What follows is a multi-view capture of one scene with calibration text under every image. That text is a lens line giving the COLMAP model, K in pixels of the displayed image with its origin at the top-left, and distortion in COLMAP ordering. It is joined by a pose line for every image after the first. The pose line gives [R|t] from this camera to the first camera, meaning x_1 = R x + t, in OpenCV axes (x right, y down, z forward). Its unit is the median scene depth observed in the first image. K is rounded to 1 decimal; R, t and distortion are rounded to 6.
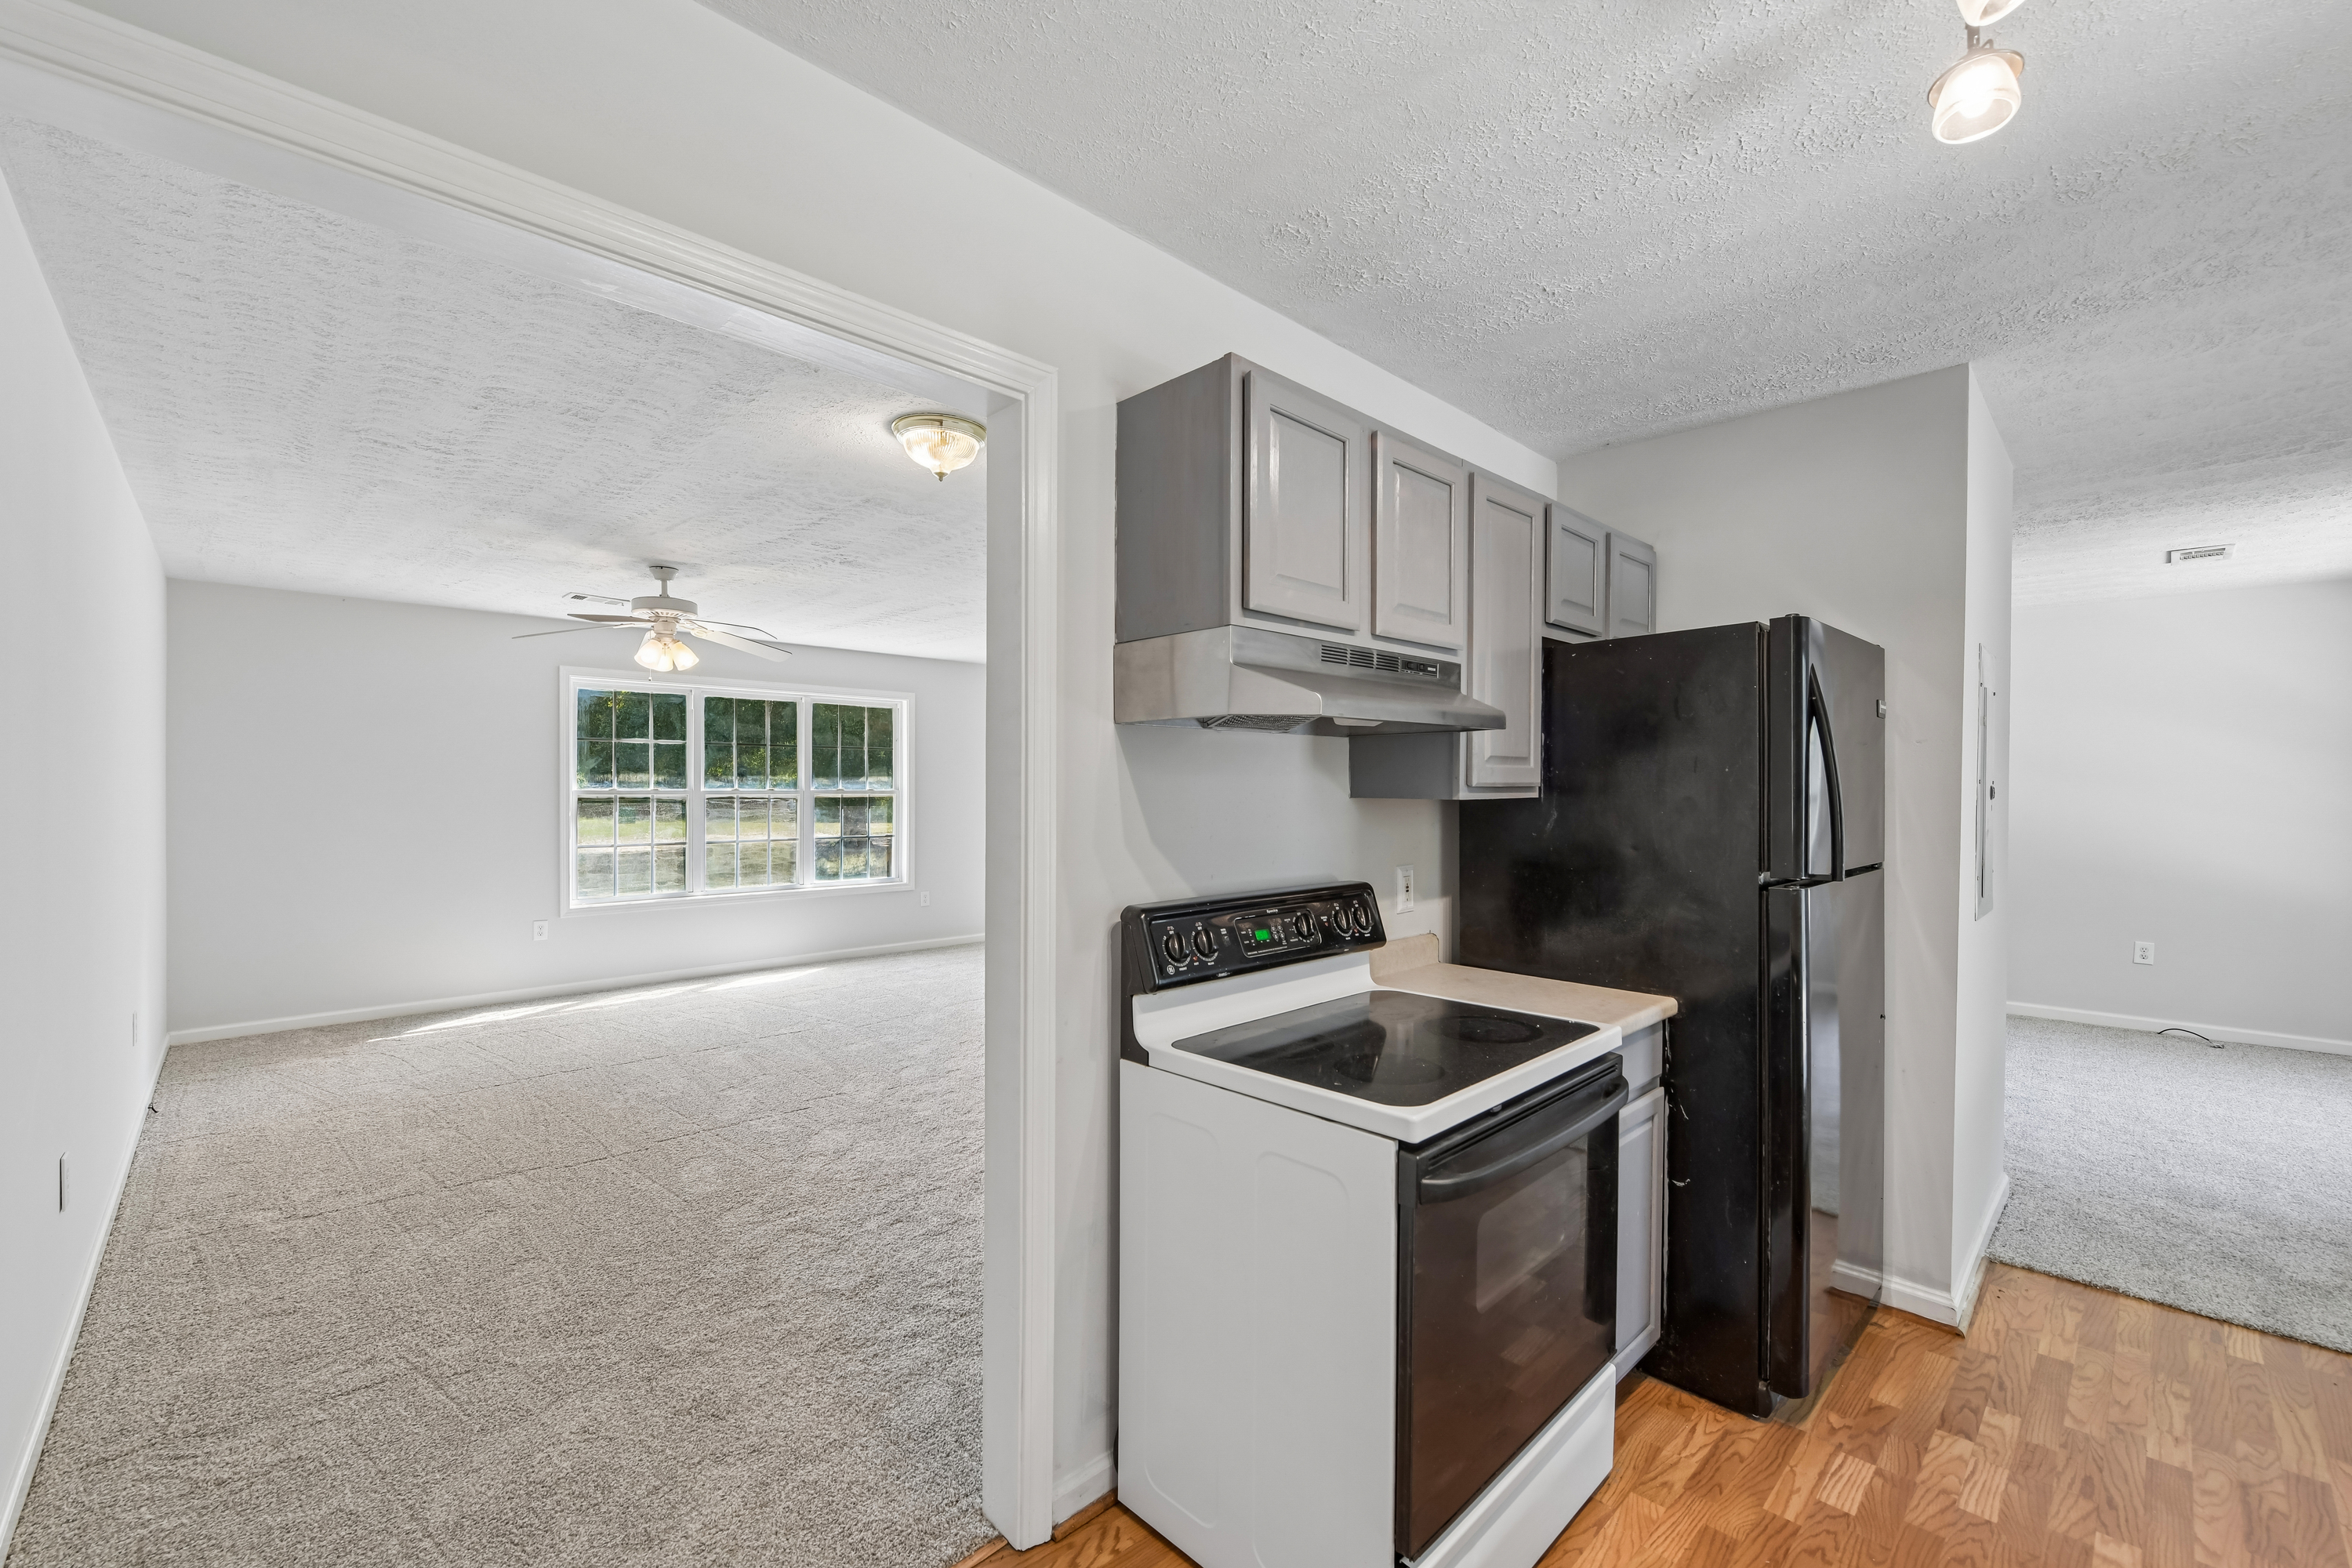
lens RADIAL K [[961.4, 0, 1176.0], [0, 961.4, 784.0], [0, 0, 1]] dist [0.001803, 0.000194]
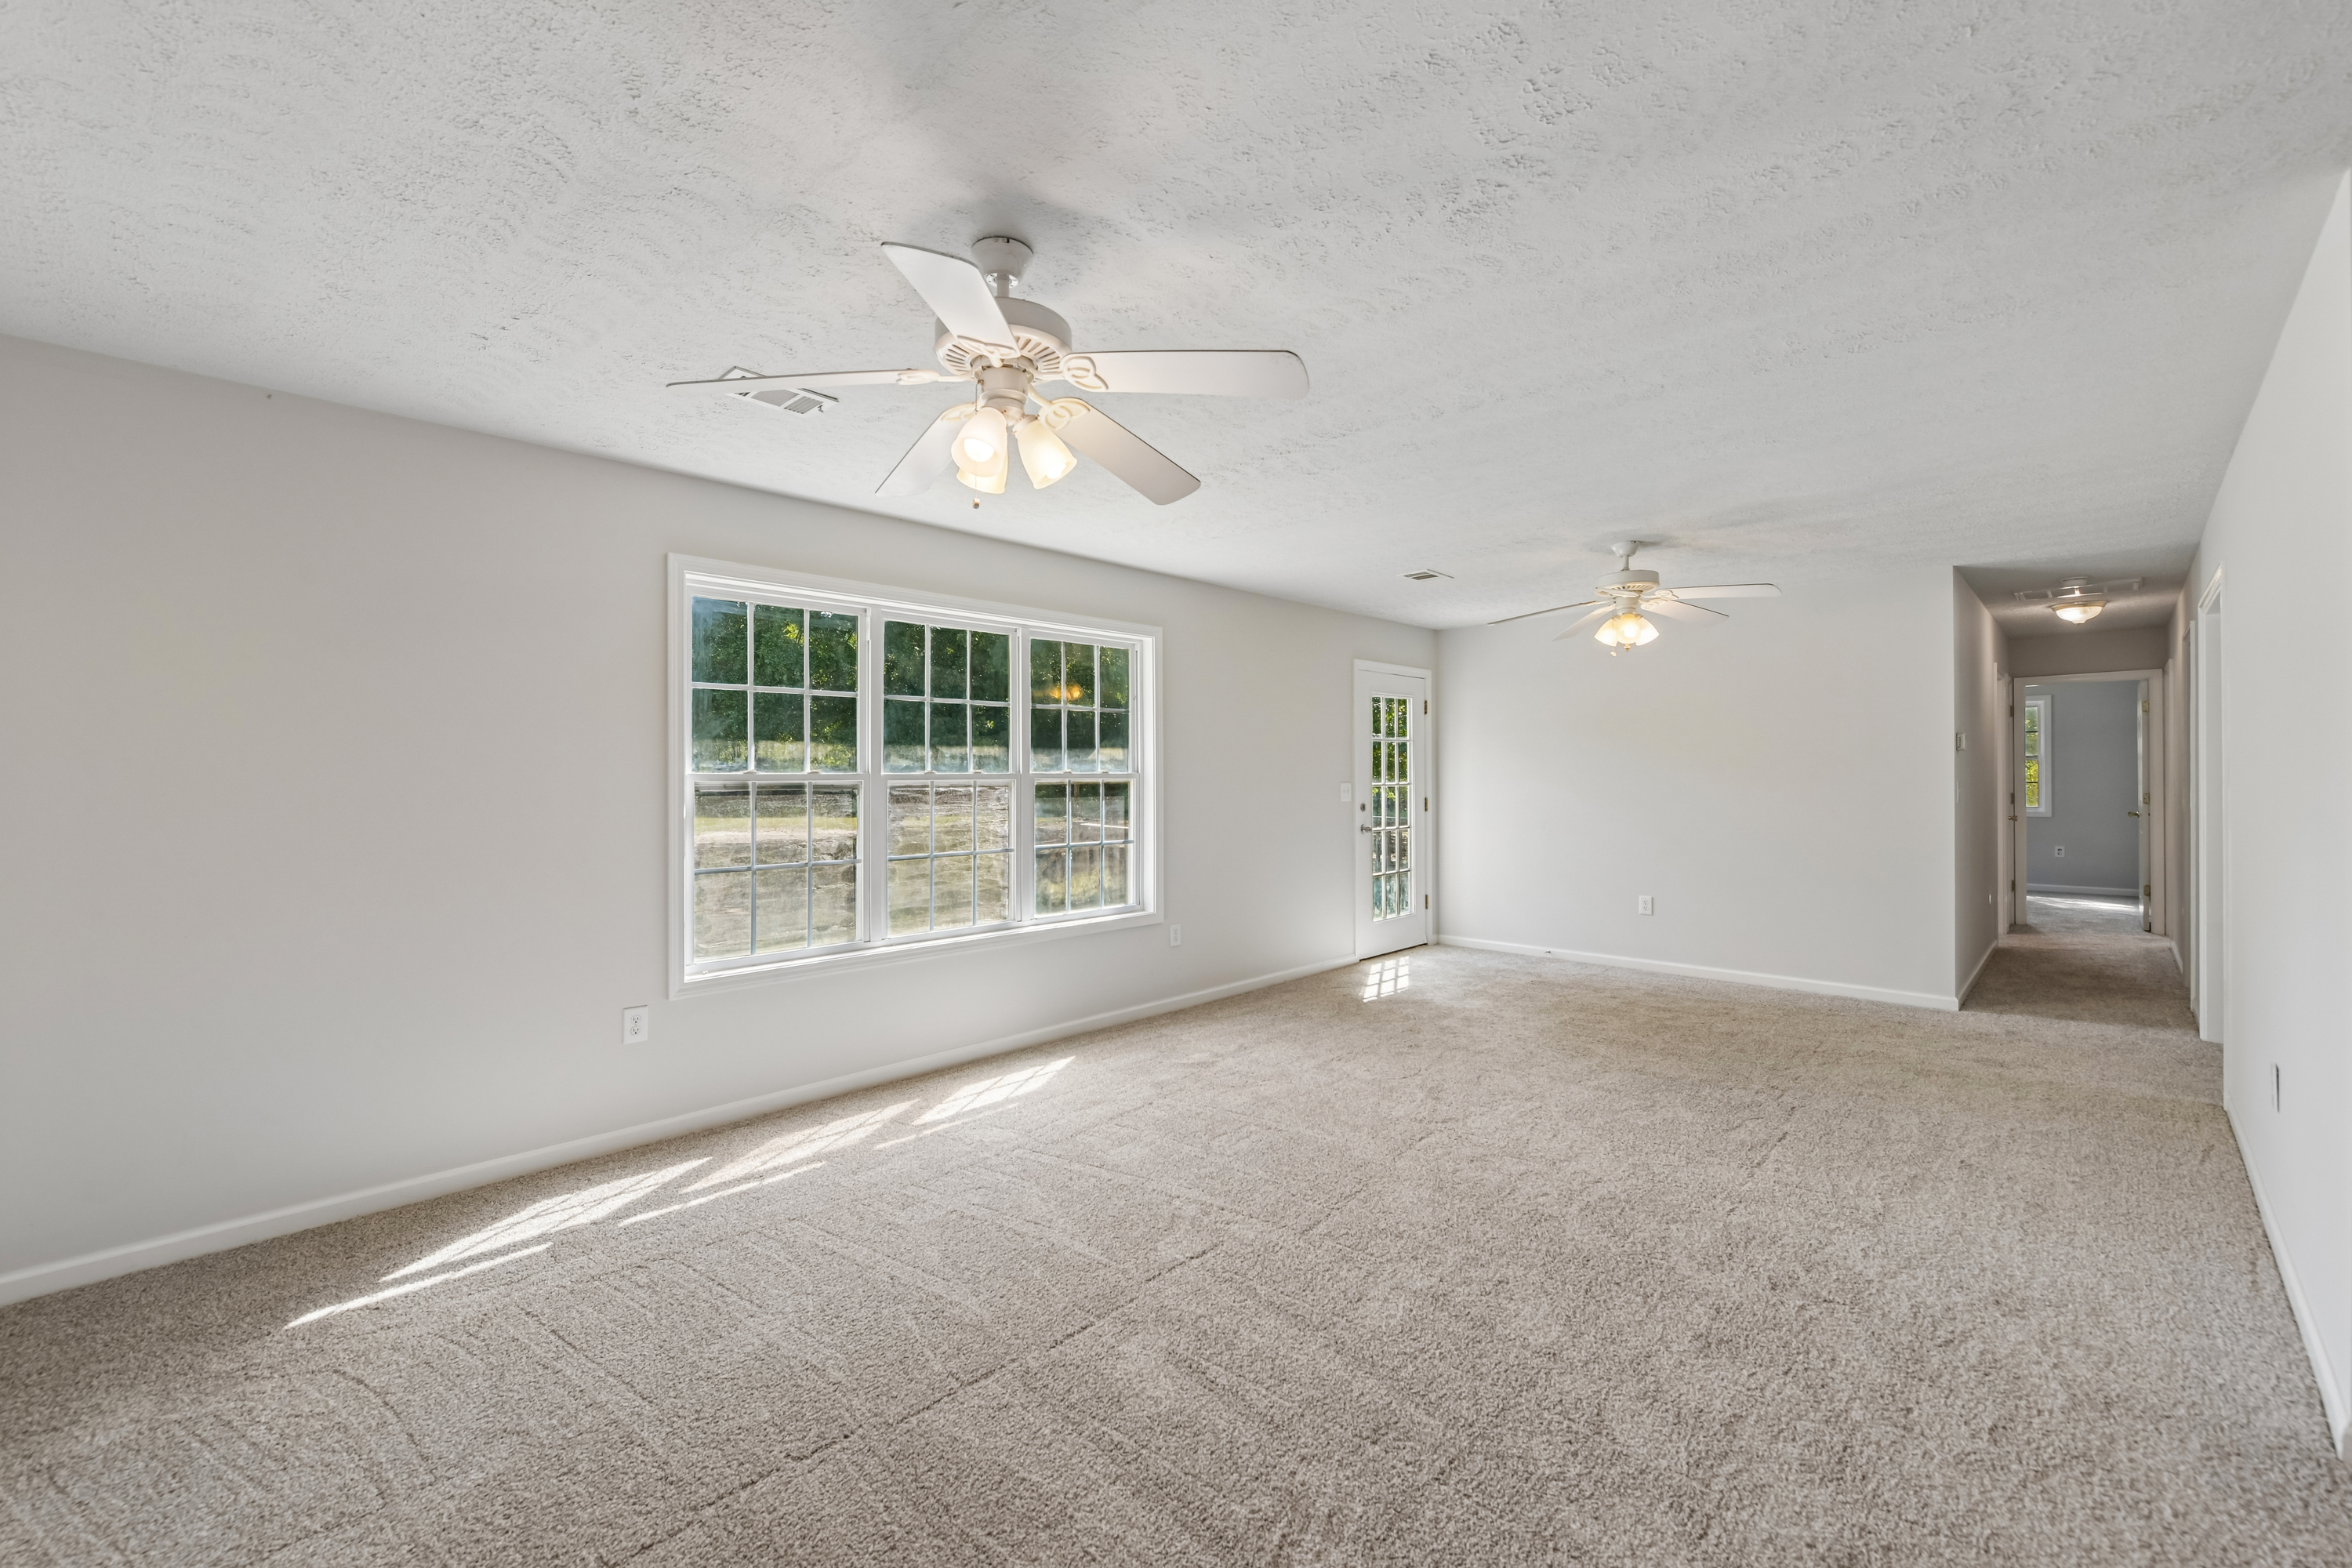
lens RADIAL K [[952.2, 0, 1172.5], [0, 952.2, 766.8], [0, 0, 1]] dist [-0.001972, -0.000015]
pose [[0.999722, -0.009127, 0.021744, -0.317335], [0.009270, 0.999936, -0.006473, 0.008114], [-0.021684, 0.006673, 0.999743, 0.388853]]
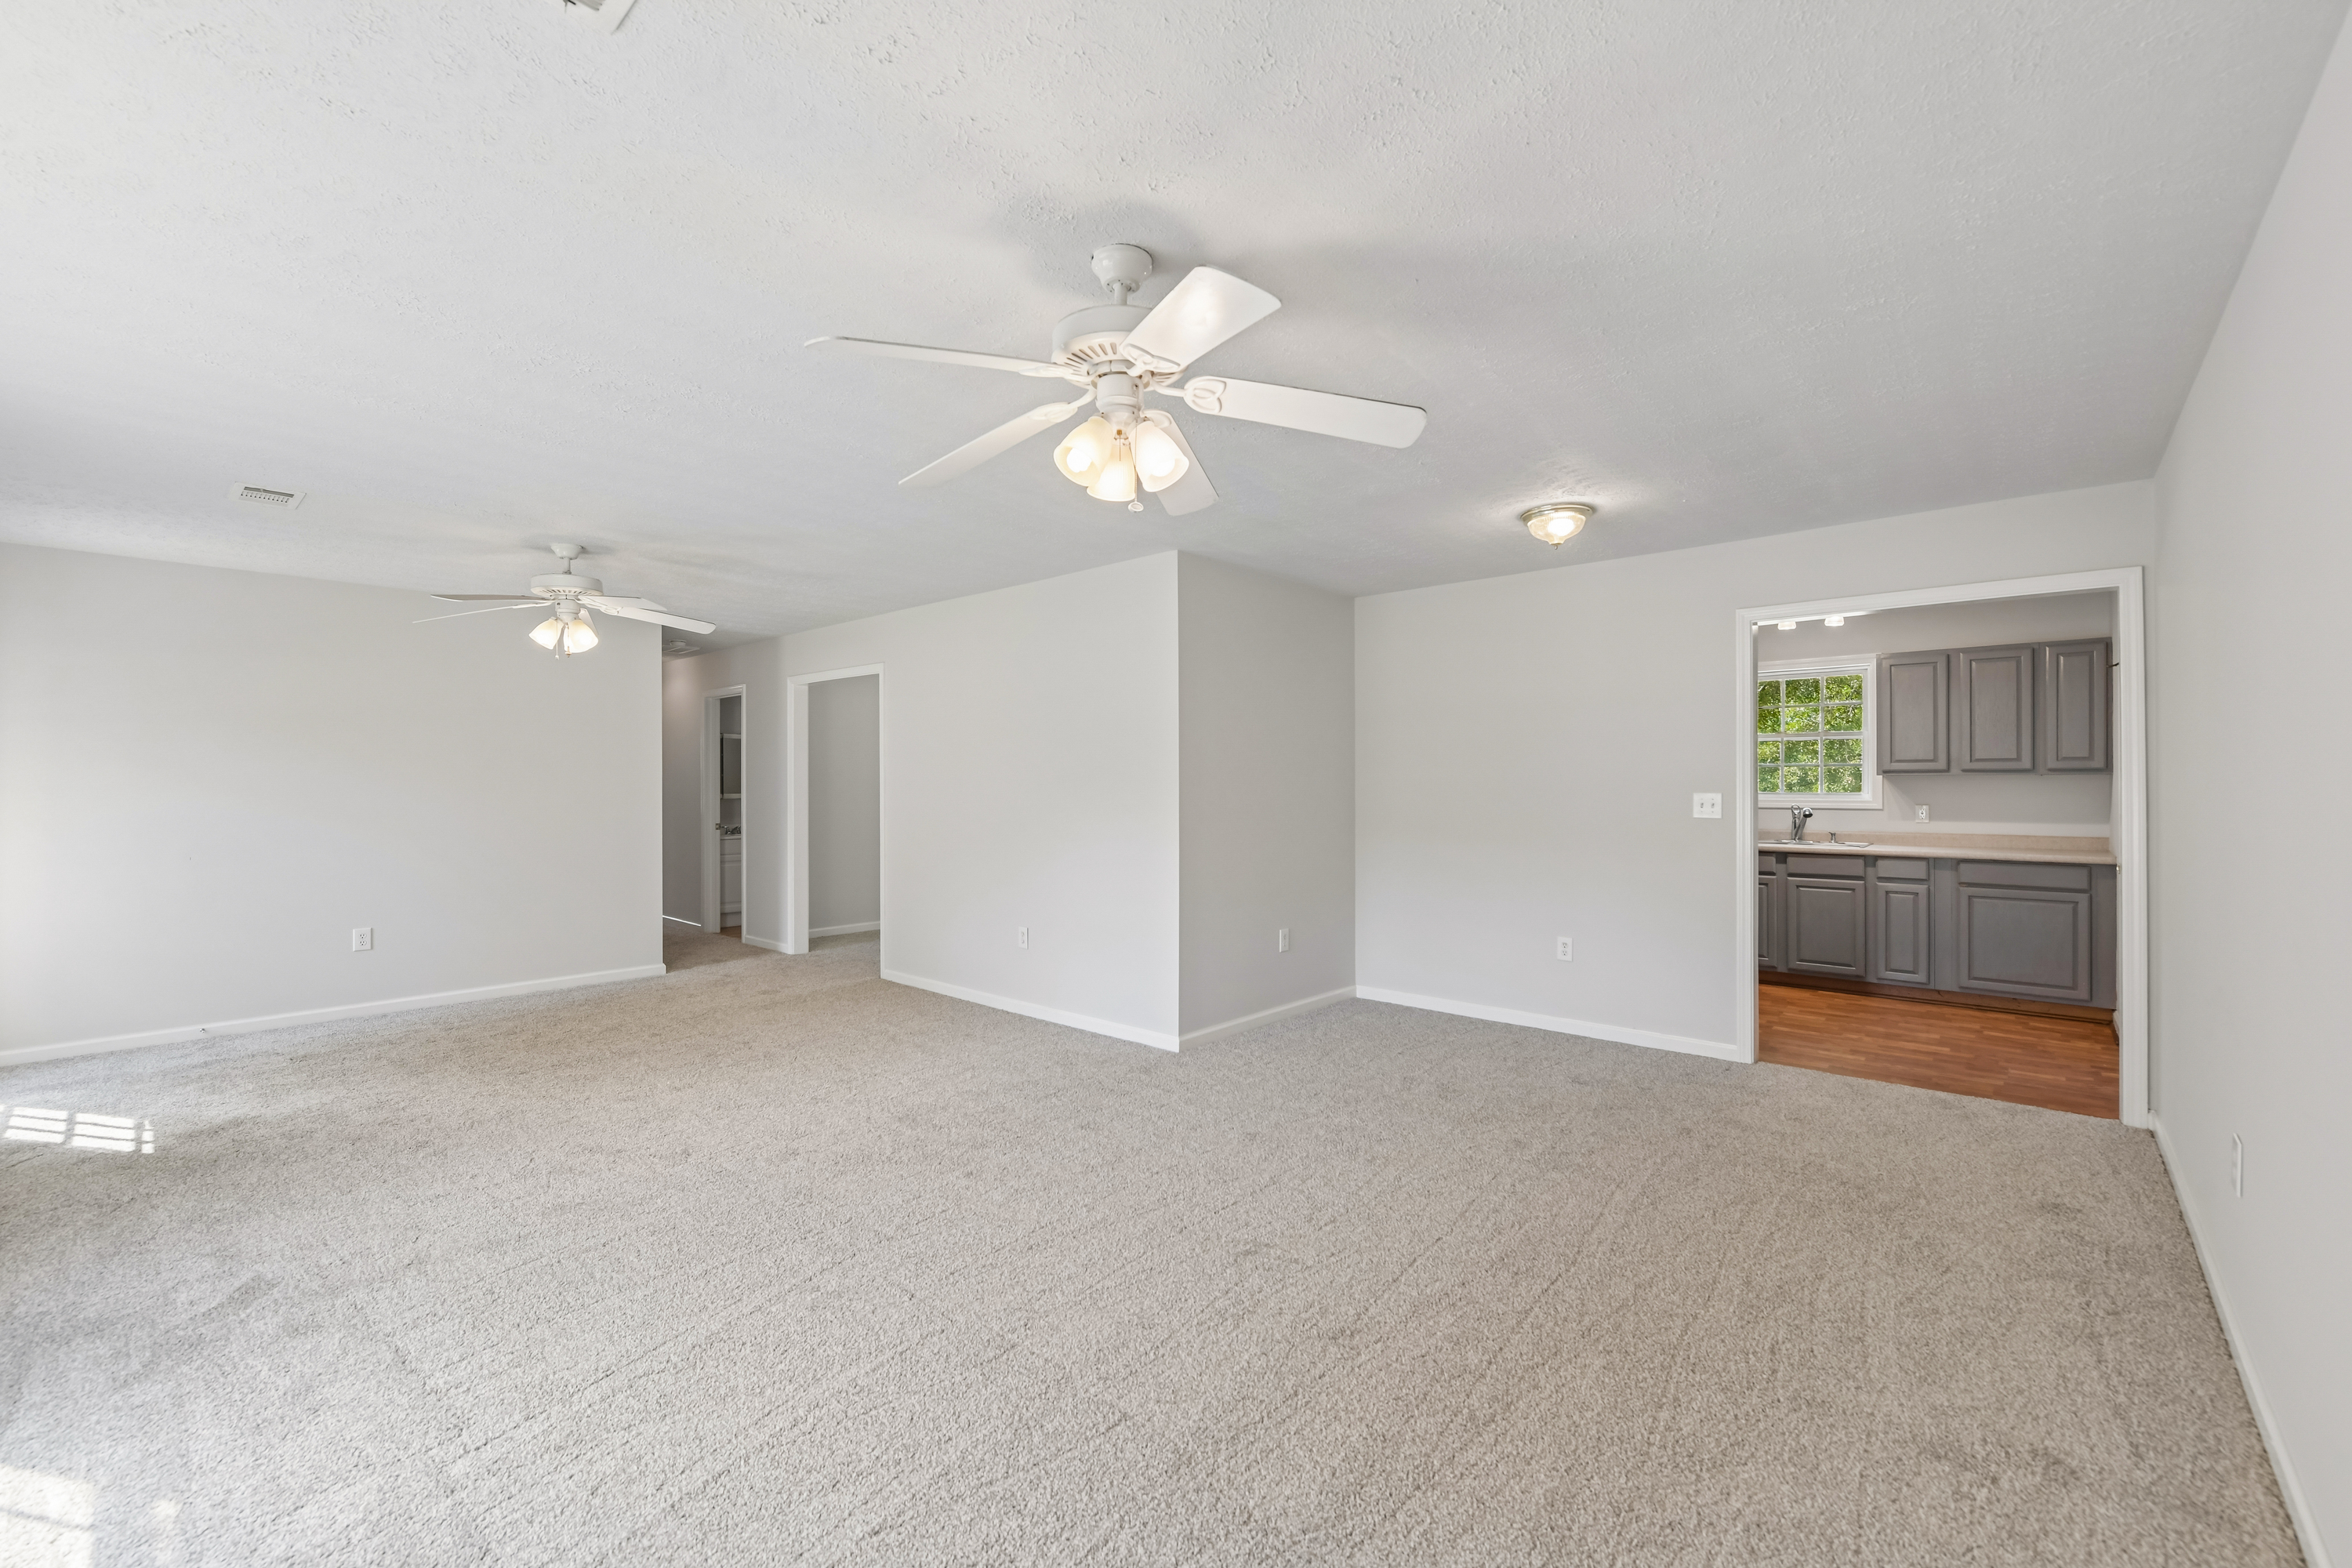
lens RADIAL K [[952.2, 0, 1172.5], [0, 952.2, 766.8], [0, 0, 1]] dist [-0.001972, -0.000015]
pose [[-0.061306, 0.010287, 0.998066, -0.659678], [-0.001486, 0.999945, -0.010398, 0.006665], [-0.998118, -0.002121, -0.061288, 0.688785]]
